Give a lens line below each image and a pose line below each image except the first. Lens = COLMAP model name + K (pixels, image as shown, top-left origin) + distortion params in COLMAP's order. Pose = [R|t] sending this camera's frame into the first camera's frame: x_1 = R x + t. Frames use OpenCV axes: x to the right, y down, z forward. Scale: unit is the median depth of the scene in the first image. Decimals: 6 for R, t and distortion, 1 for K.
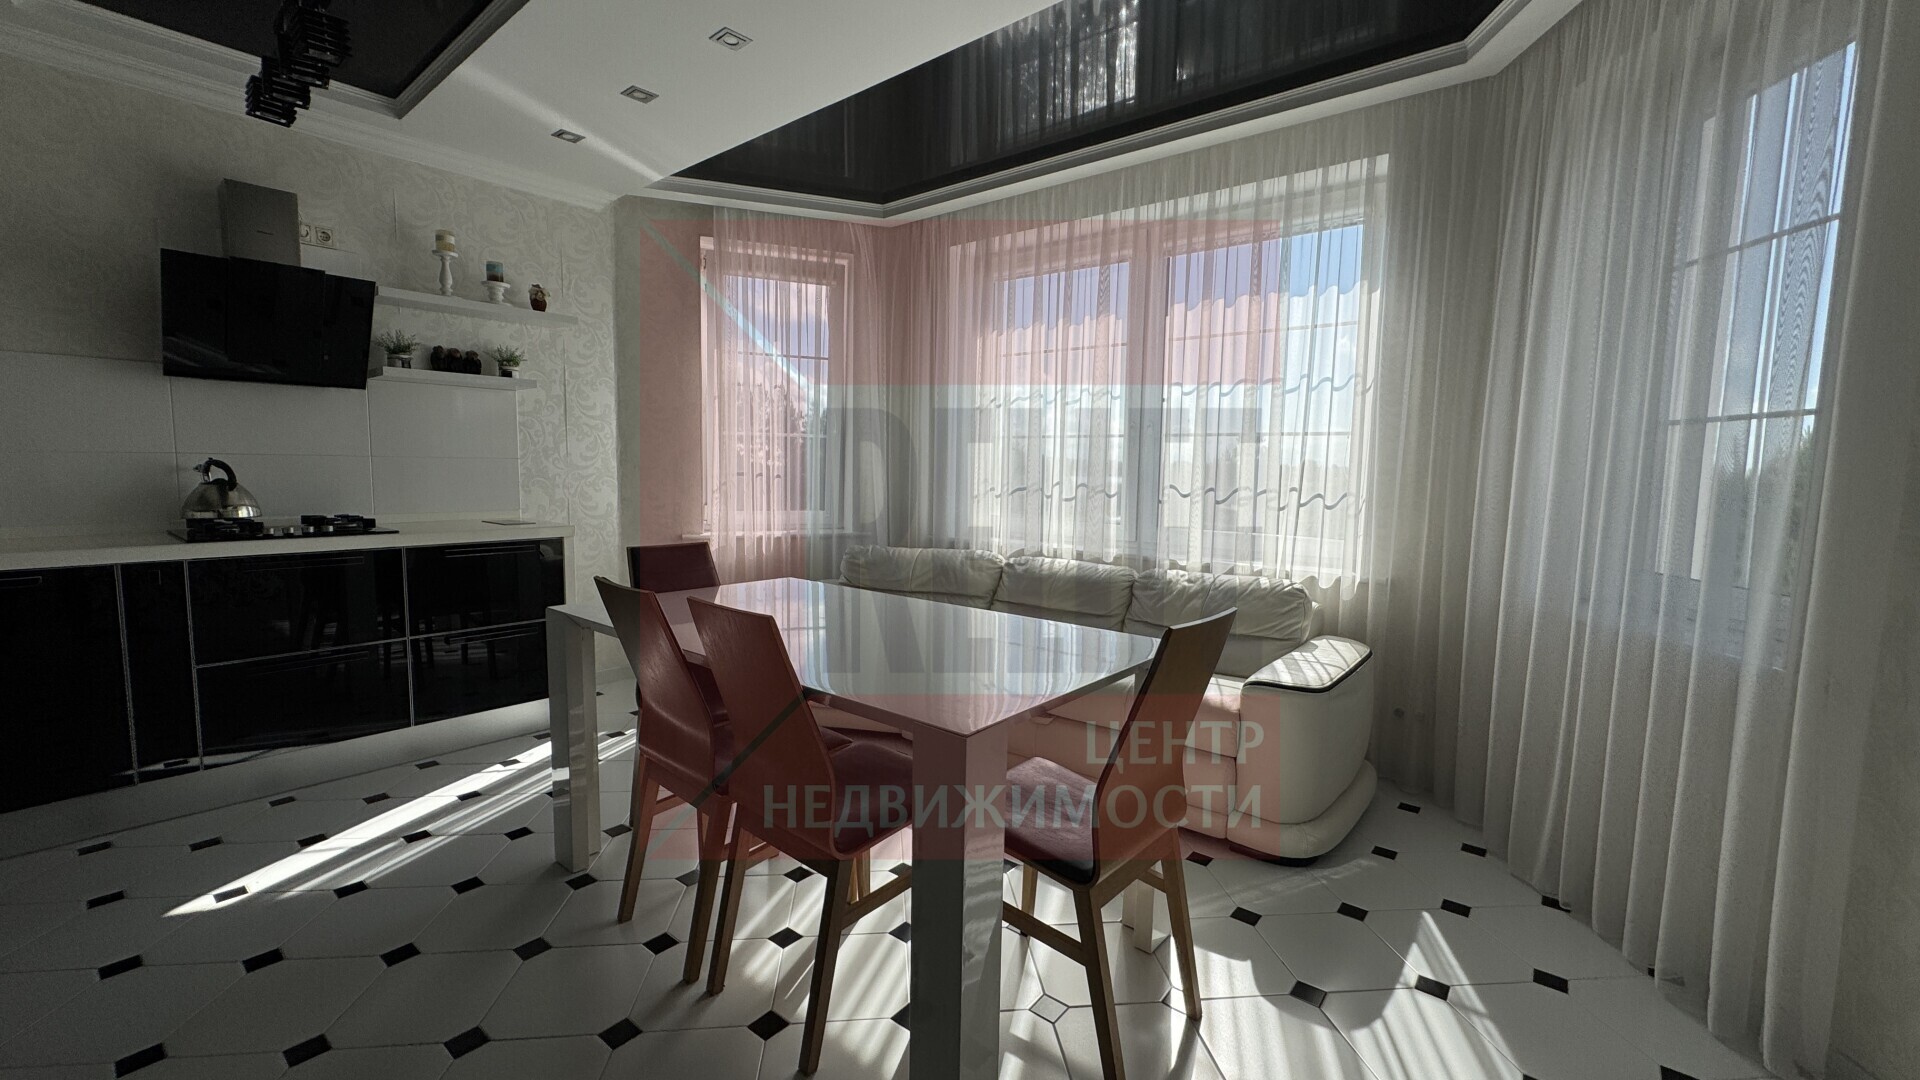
lens RADIAL K [[770.0, 0, 955.1], [0, 770.0, 536.7], [0, 0, 1]] dist [-0.002015, 0.000939]
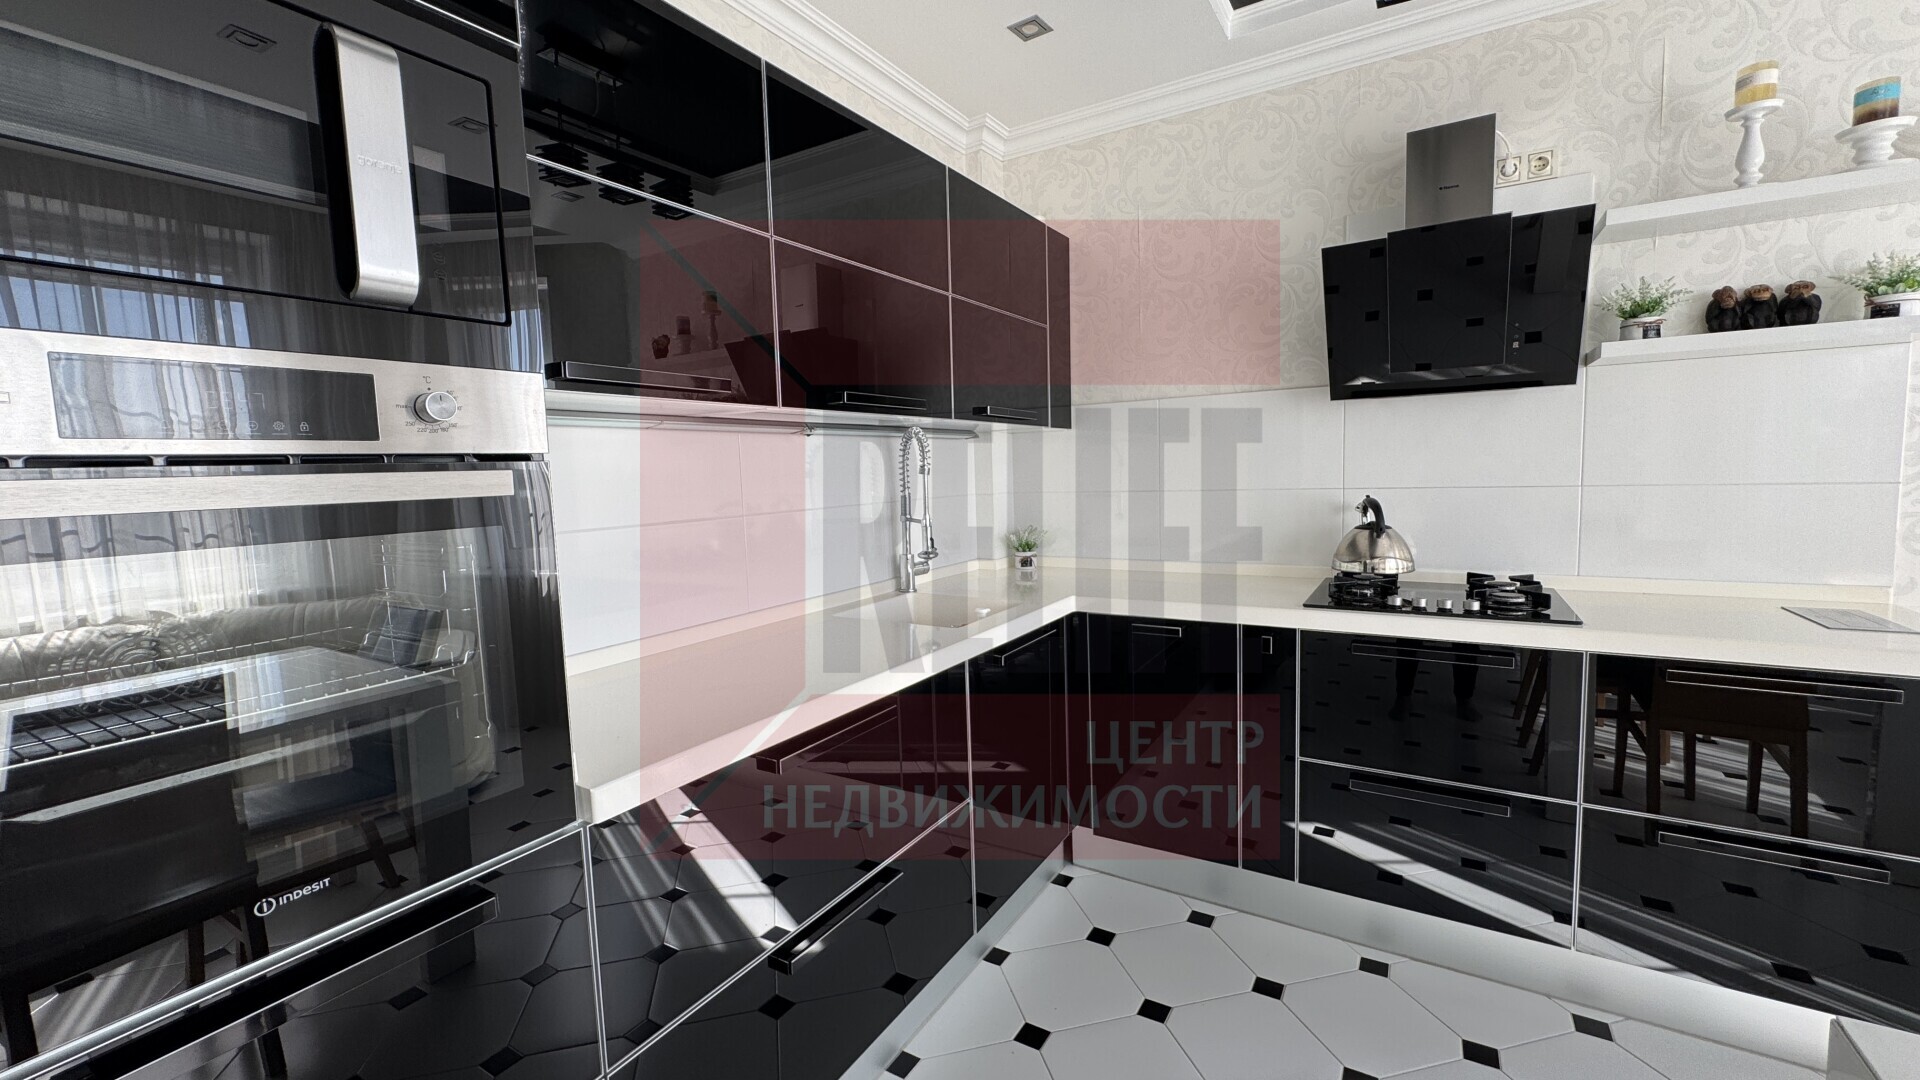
lens RADIAL K [[770.0, 0, 955.1], [0, 770.0, 536.7], [0, 0, 1]] dist [-0.002015, 0.000939]
pose [[0.131011, 0.071725, -0.988783, -0.192015], [-0.055251, 0.996358, 0.064954, -0.078091], [0.989840, 0.046121, 0.134497, 0.408020]]
